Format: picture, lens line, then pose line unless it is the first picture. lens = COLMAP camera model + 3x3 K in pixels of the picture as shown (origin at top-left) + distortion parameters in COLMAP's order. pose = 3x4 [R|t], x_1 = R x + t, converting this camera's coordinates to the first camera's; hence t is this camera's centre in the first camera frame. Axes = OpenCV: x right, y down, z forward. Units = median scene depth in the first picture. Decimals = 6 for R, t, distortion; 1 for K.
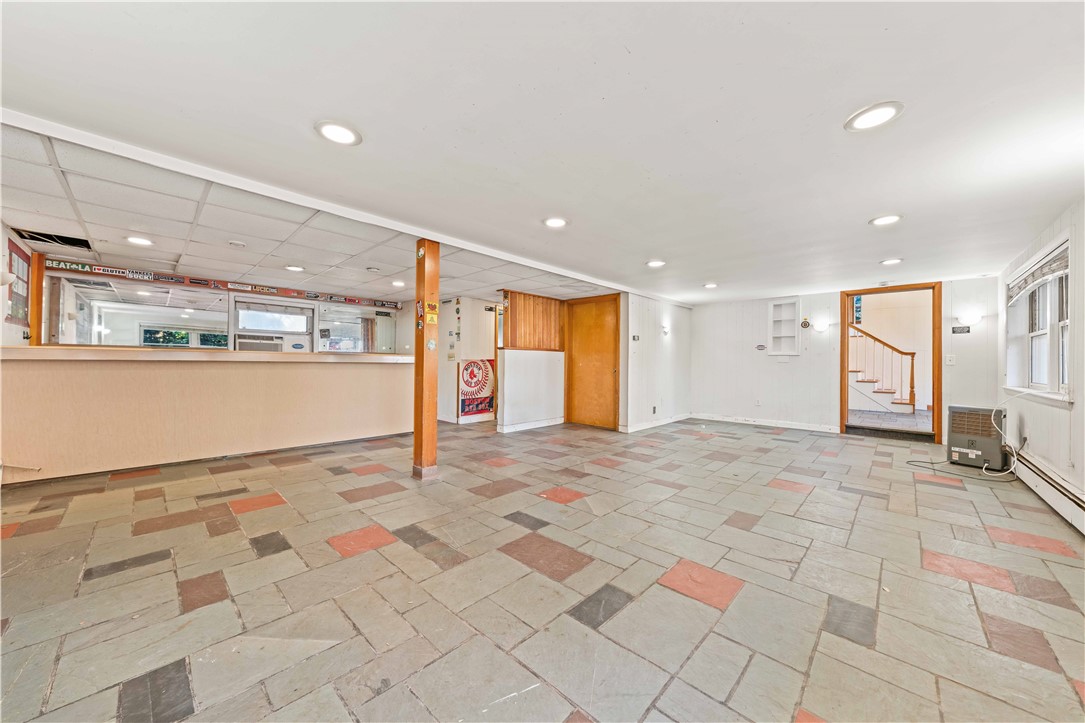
lens RADIAL K [[385.4, 0, 536.2], [0, 385.4, 360.3], [0, 0, 1]] dist [-0.001440, -0.000015]
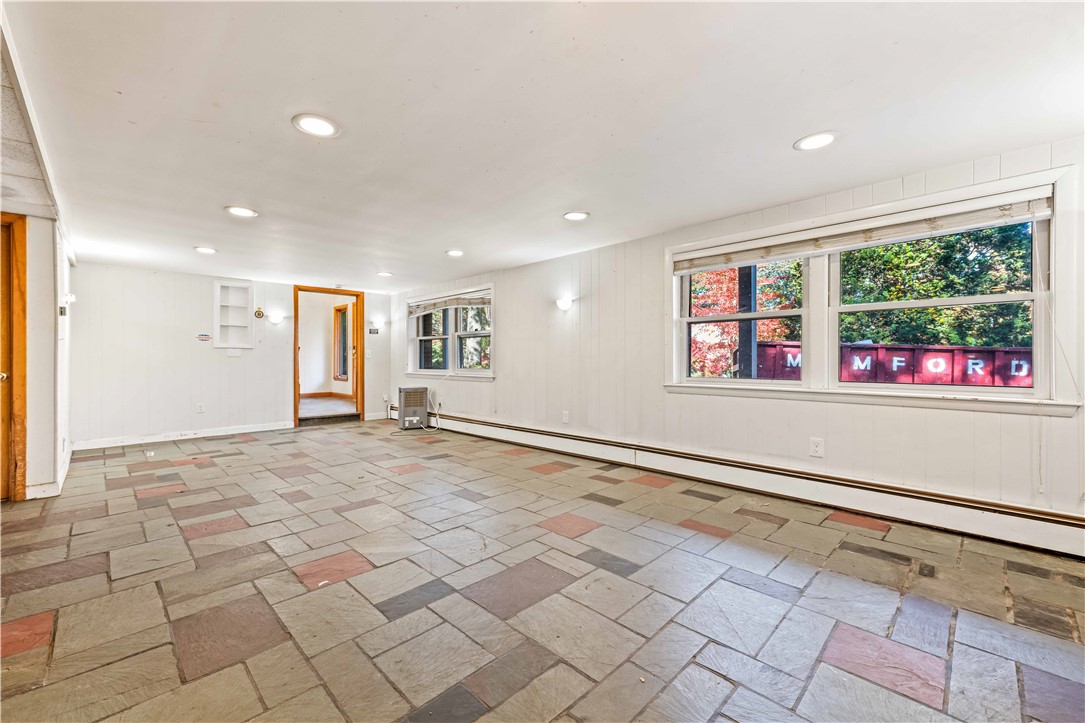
lens RADIAL K [[448.3, 0, 534.7], [0, 448.3, 357.9], [0, 0, 1]] dist [0.008345, -0.001146]
pose [[0.016626, -0.007406, 0.999834, -0.516511], [-0.003476, 0.999966, 0.007465, -0.001829], [-0.999856, -0.003599, 0.016600, 0.514029]]
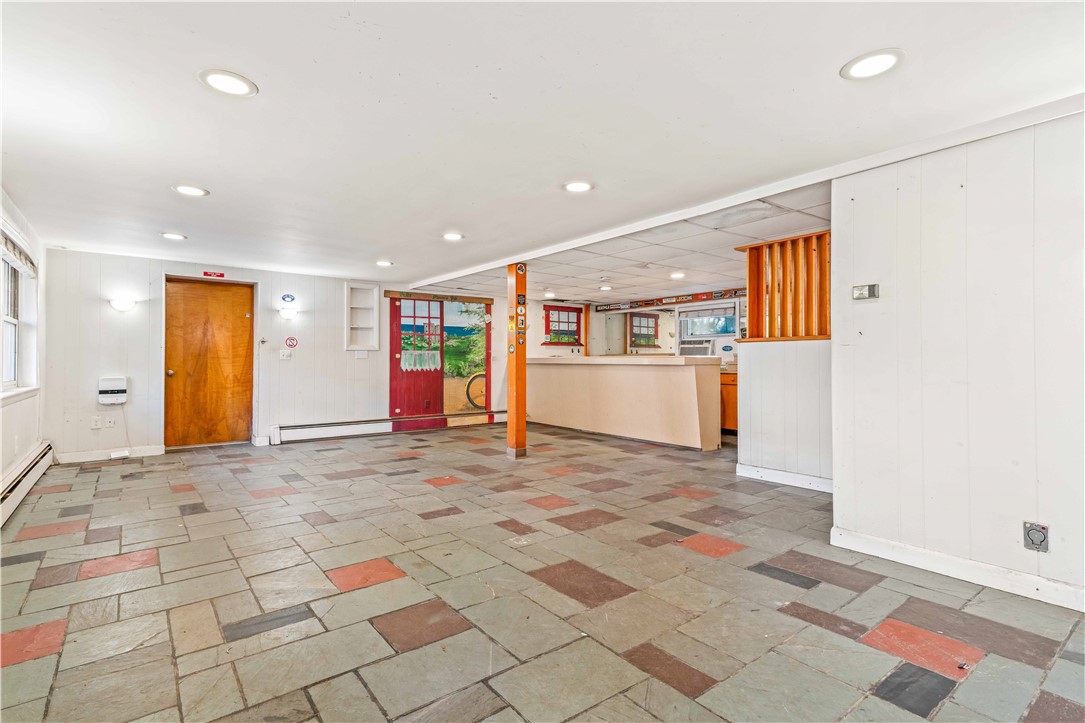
lens RADIAL K [[547.9, 0, 548.8], [0, 547.9, 357.9], [0, 0, 1]] dist [0.048960, 0.000978]
pose [[-0.162746, -0.018464, -0.986495, 1.195845], [0.004442, 0.999801, -0.019446, 0.018149], [0.986658, -0.007546, -0.162631, 1.169777]]
